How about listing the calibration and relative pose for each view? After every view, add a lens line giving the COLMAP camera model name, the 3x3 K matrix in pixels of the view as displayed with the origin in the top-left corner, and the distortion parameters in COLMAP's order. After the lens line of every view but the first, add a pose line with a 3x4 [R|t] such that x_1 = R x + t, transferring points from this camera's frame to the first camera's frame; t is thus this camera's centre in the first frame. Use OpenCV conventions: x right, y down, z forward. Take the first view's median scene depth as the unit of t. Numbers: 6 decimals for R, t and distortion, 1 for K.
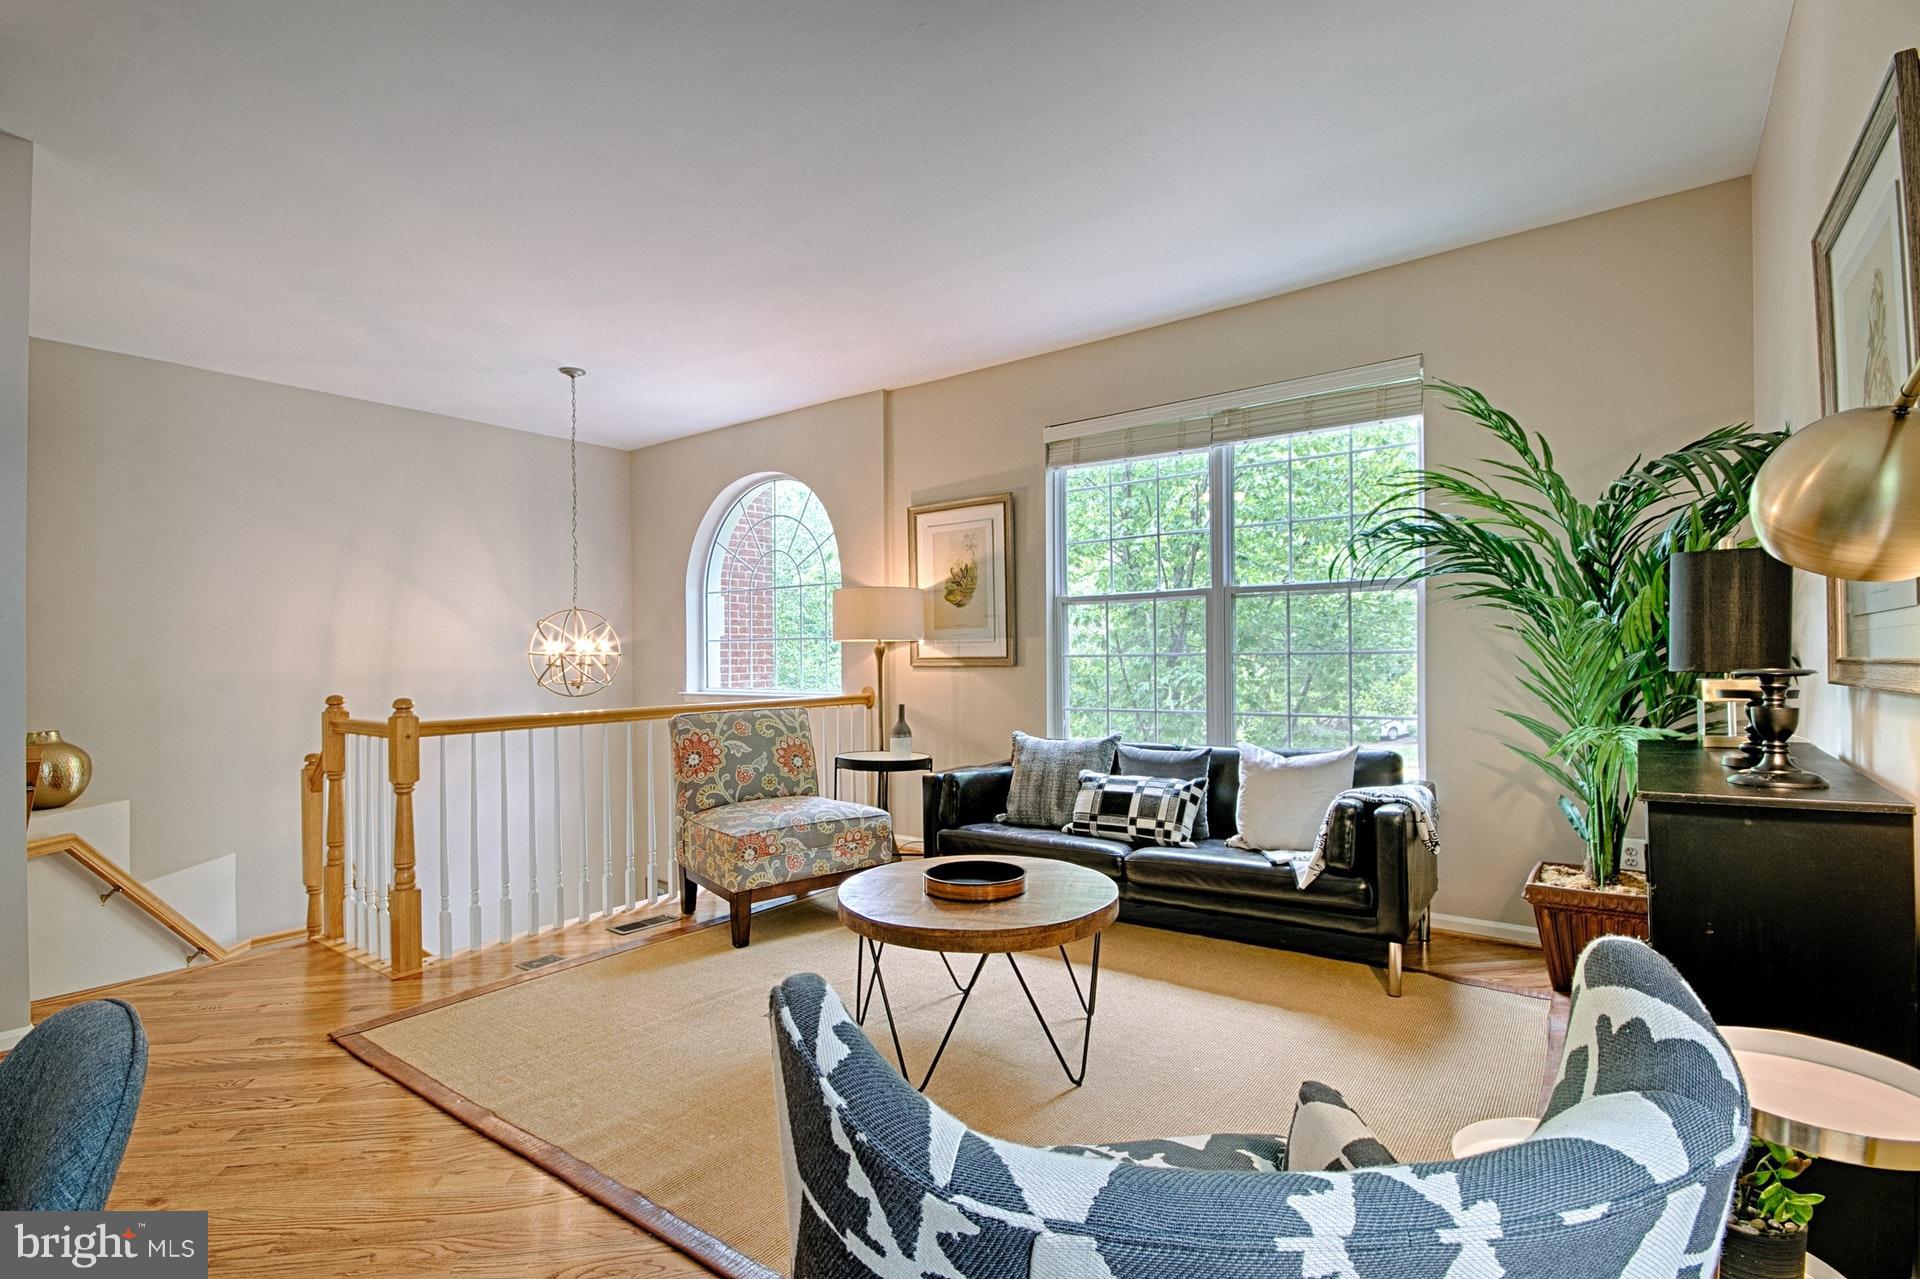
lens RADIAL K [[927.4, 0, 958.9], [0, 927.4, 661.1], [0, 0, 1]] dist [-0.001977, -0.000577]
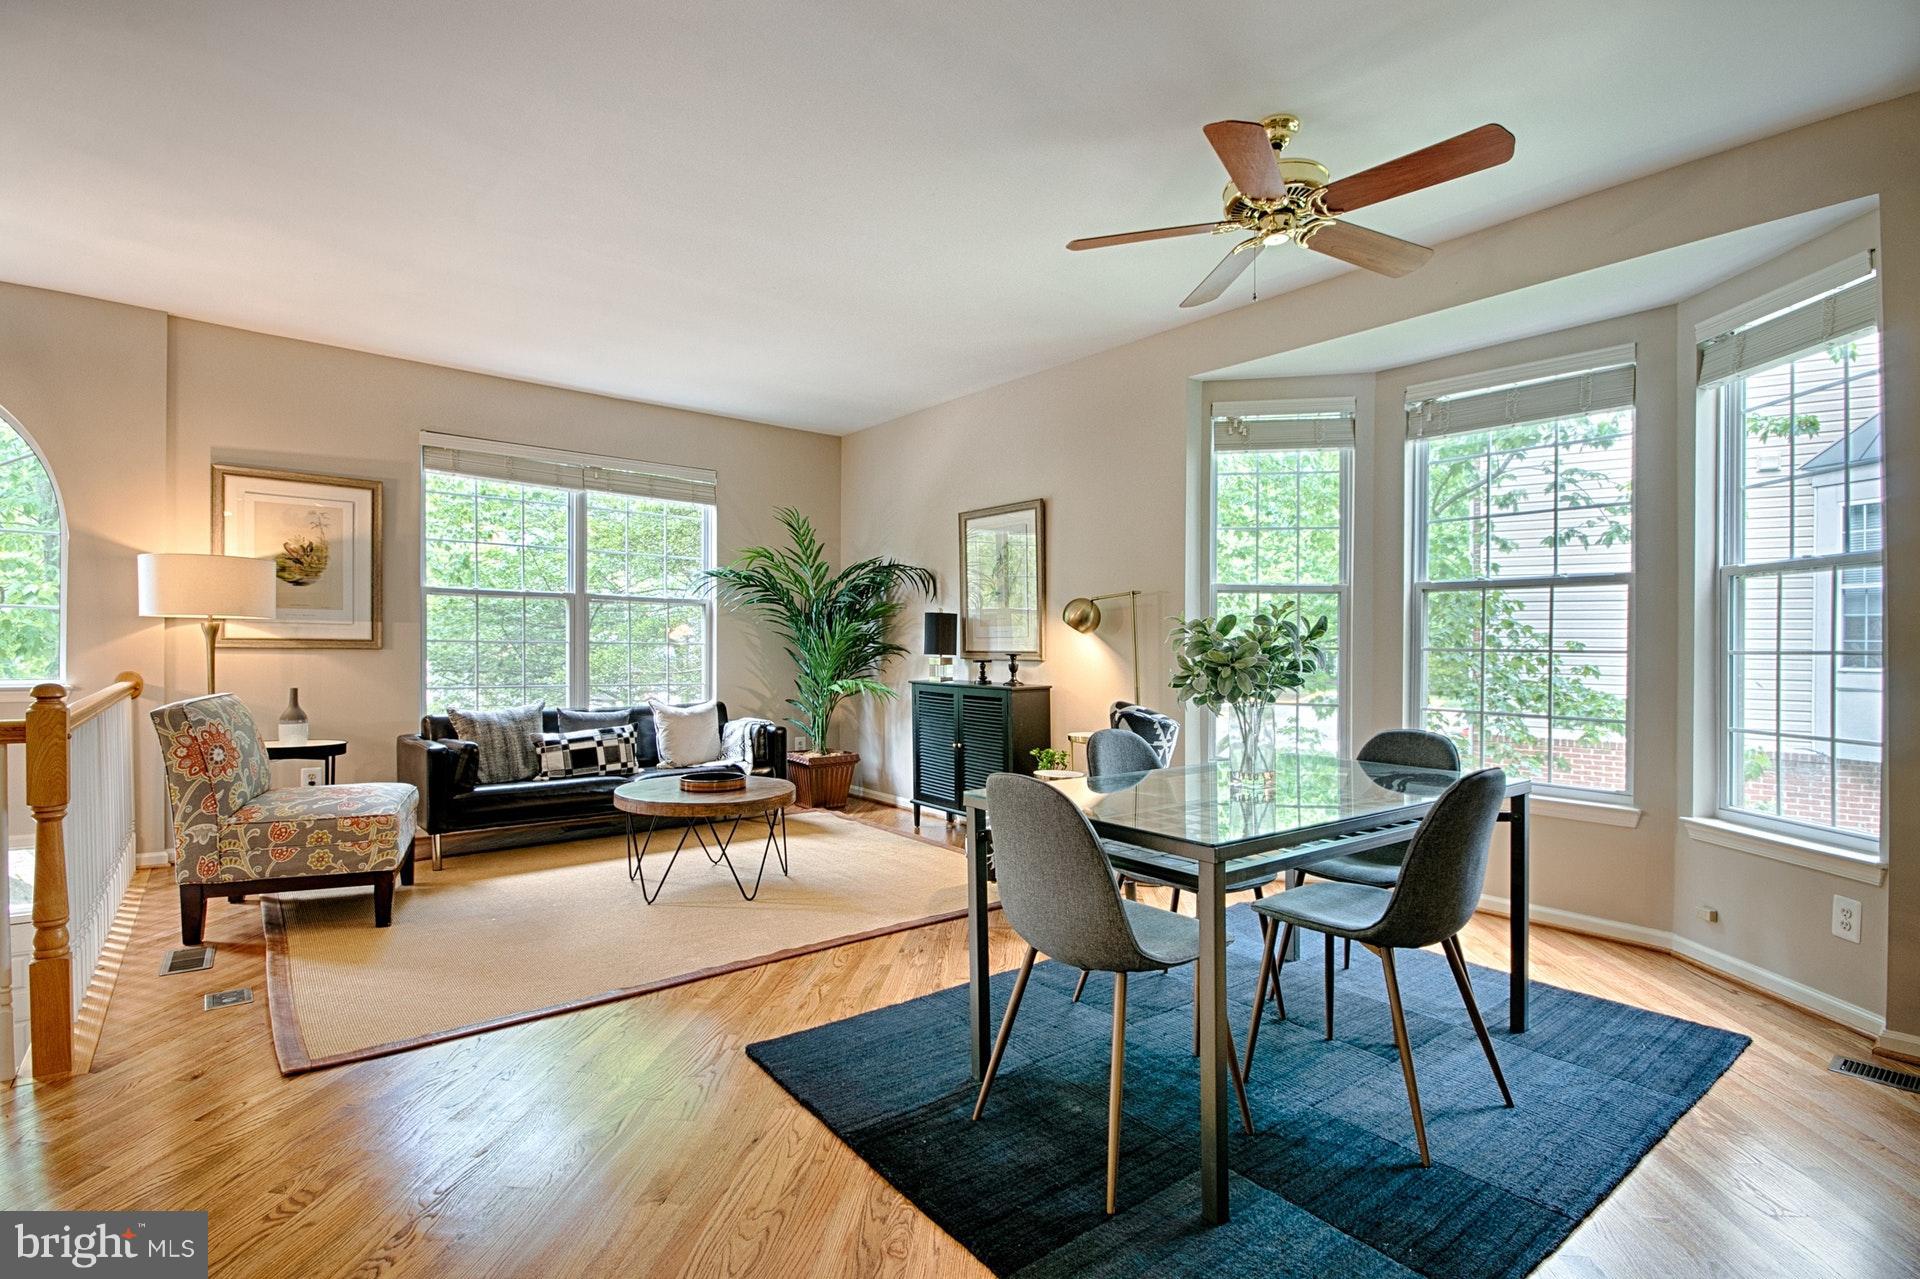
lens RADIAL K [[927.4, 0, 958.9], [0, 927.4, 661.1], [0, 0, 1]] dist [-0.001977, -0.000577]
pose [[0.257618, 0.007432, 0.966218, -0.776592], [-0.019439, 0.999808, -0.002508, 0.008078], [-0.966051, -0.018136, 0.257713, 0.108903]]
